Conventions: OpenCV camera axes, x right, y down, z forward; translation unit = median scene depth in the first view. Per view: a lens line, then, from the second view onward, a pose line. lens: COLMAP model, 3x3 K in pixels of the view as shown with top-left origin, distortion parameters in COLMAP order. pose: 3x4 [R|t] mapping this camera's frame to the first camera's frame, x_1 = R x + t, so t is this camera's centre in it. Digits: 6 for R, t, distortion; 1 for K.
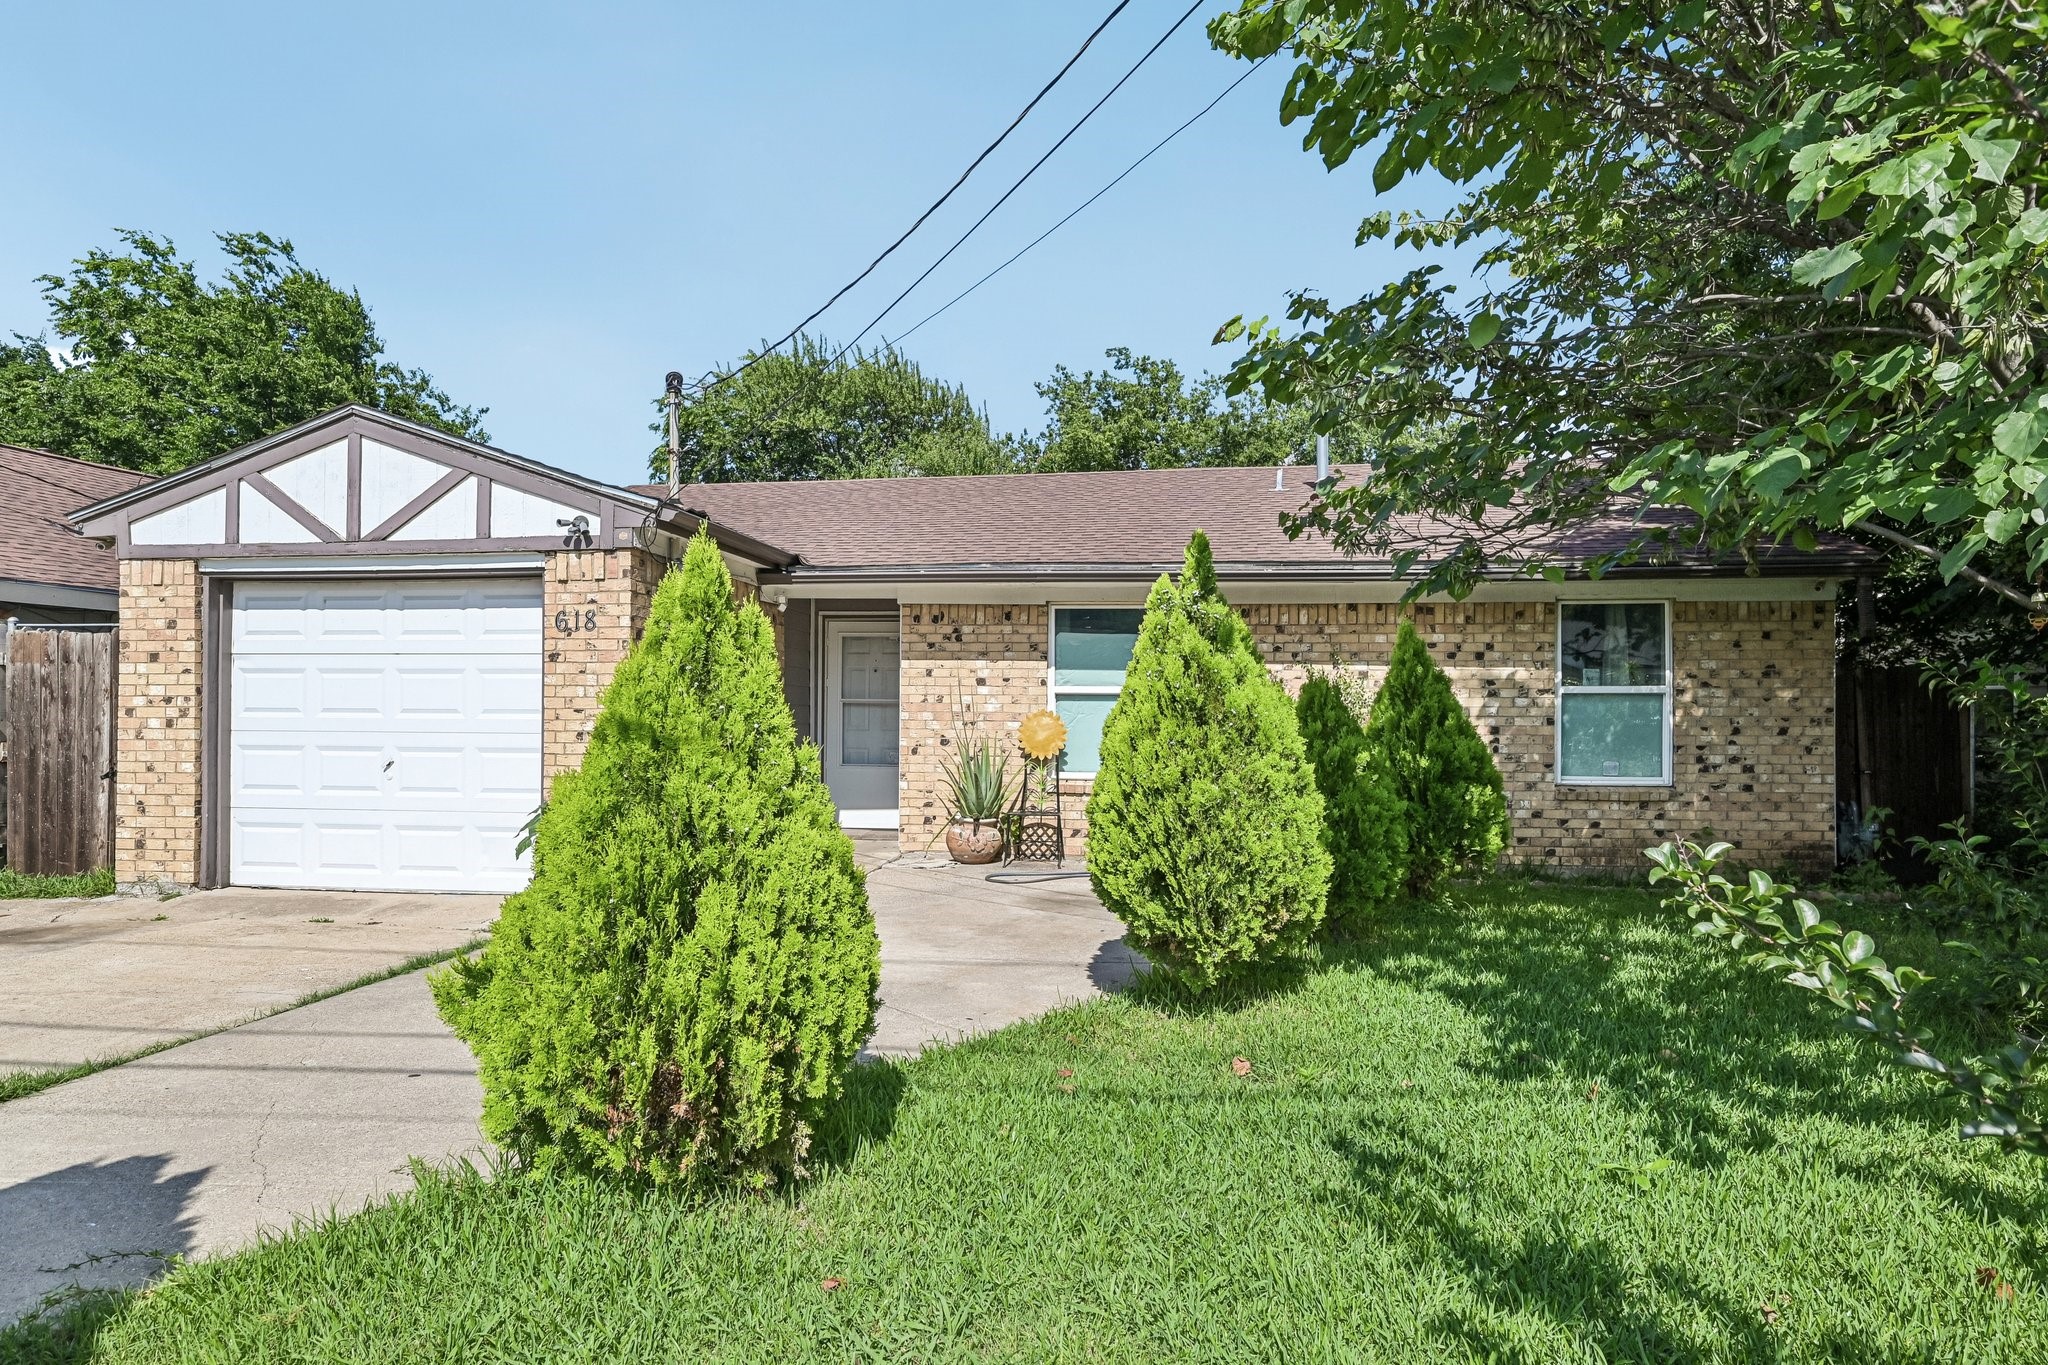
lens RADIAL K [[1182.3, 0, 975.5], [0, 1182.3, 693.2], [0, 0, 1]] dist [-0.001206, -0.000123]
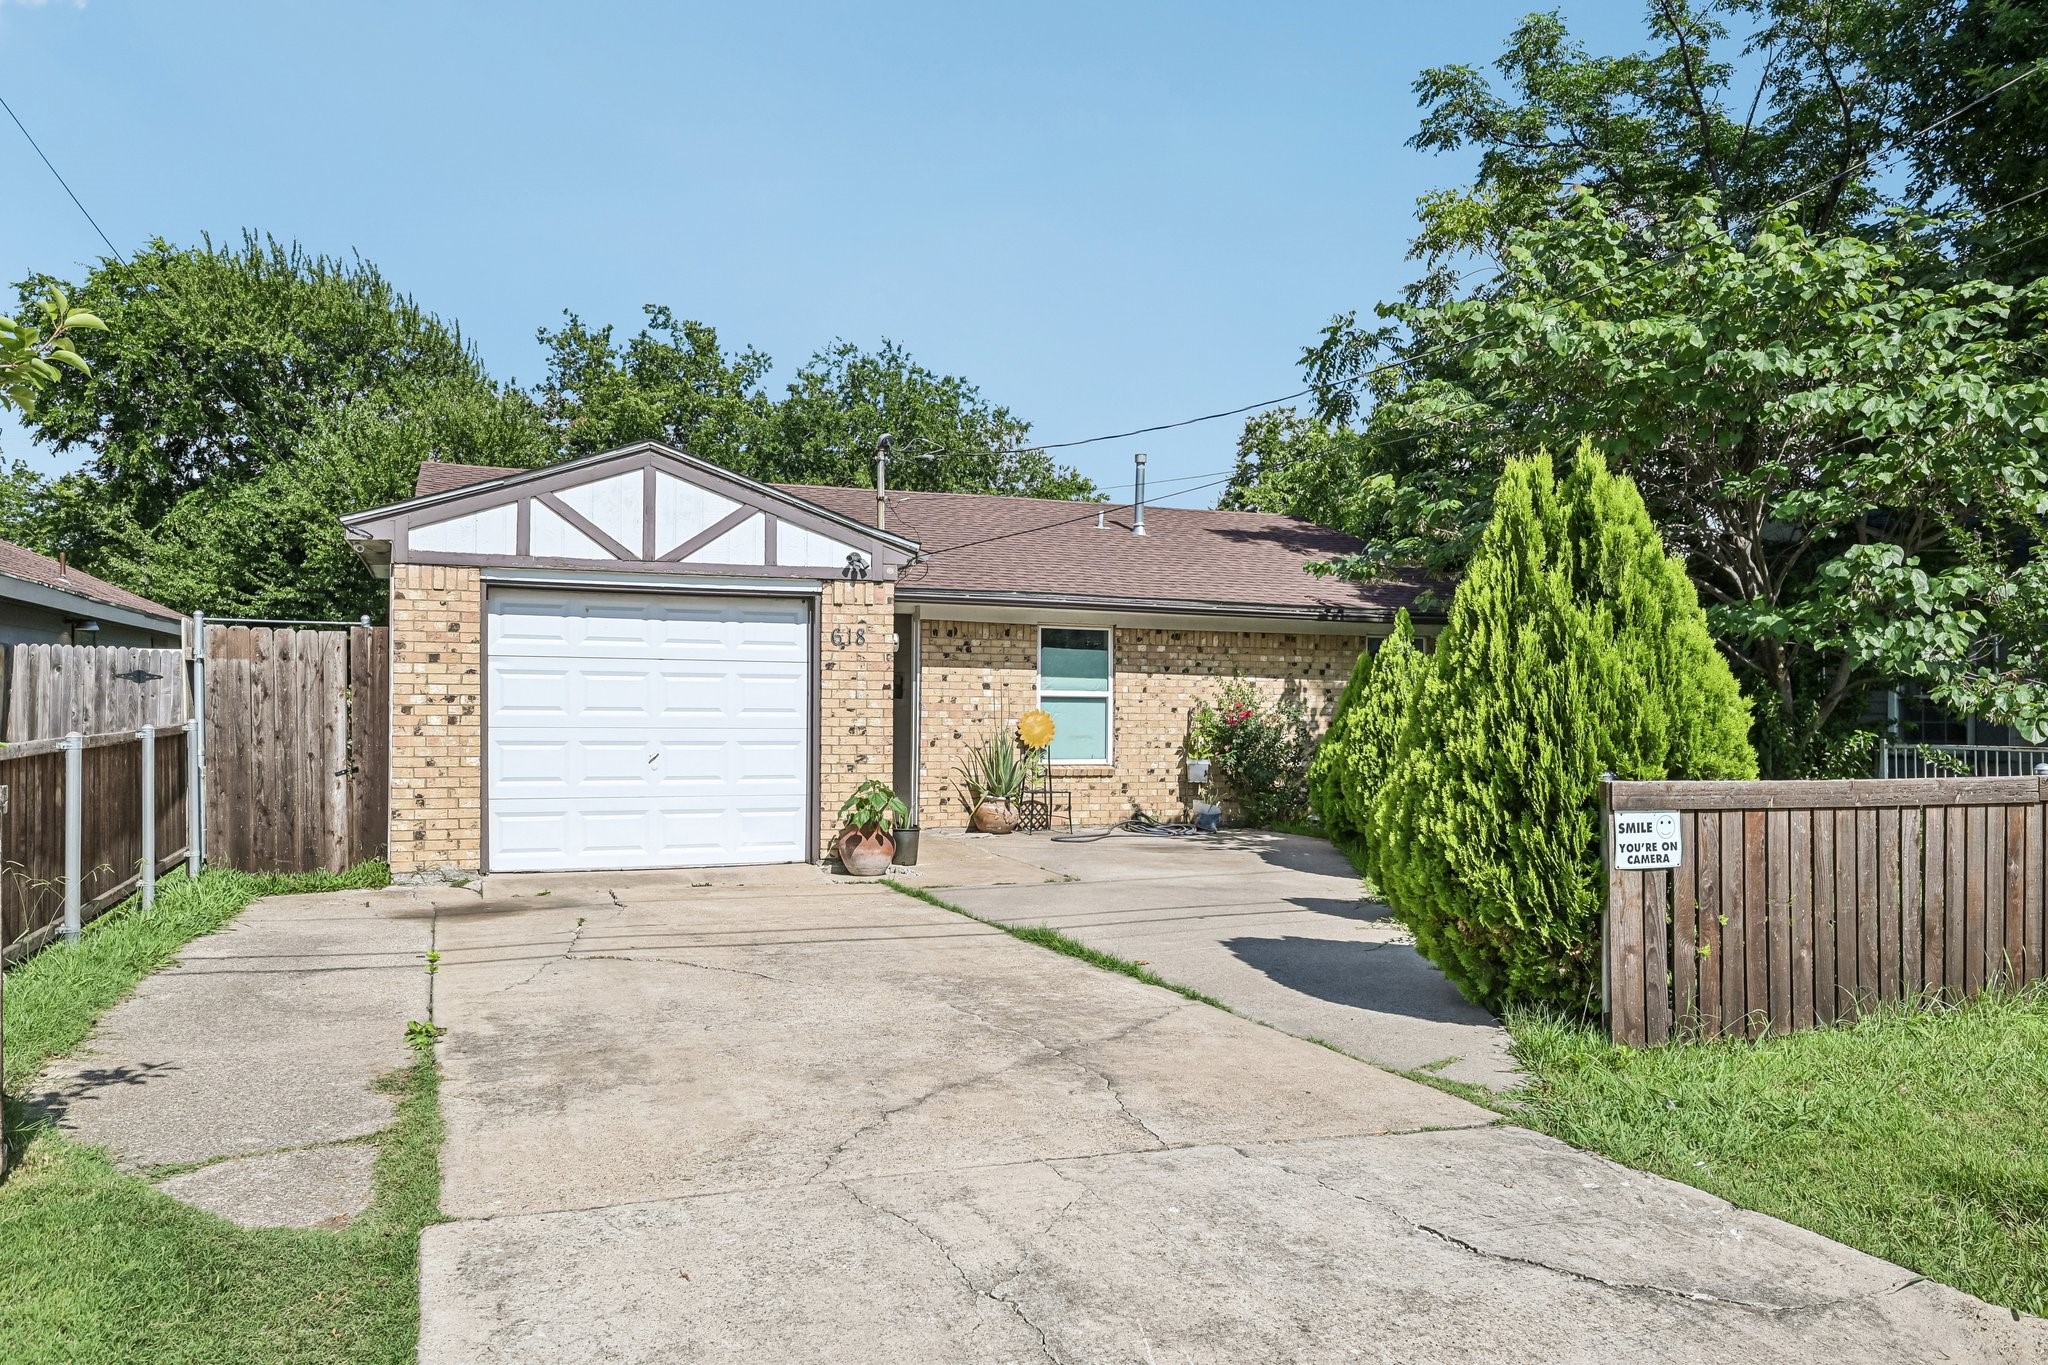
lens RADIAL K [[1418.1, 0, 980.5], [0, 1418.1, 692.6], [0, 0, 1]] dist [0.001244, 0.001050]
pose [[0.878351, 0.008517, 0.477940, -0.827936], [-0.010692, 0.999941, 0.001829, -0.006675], [-0.477896, -0.006717, 0.878391, -0.328470]]
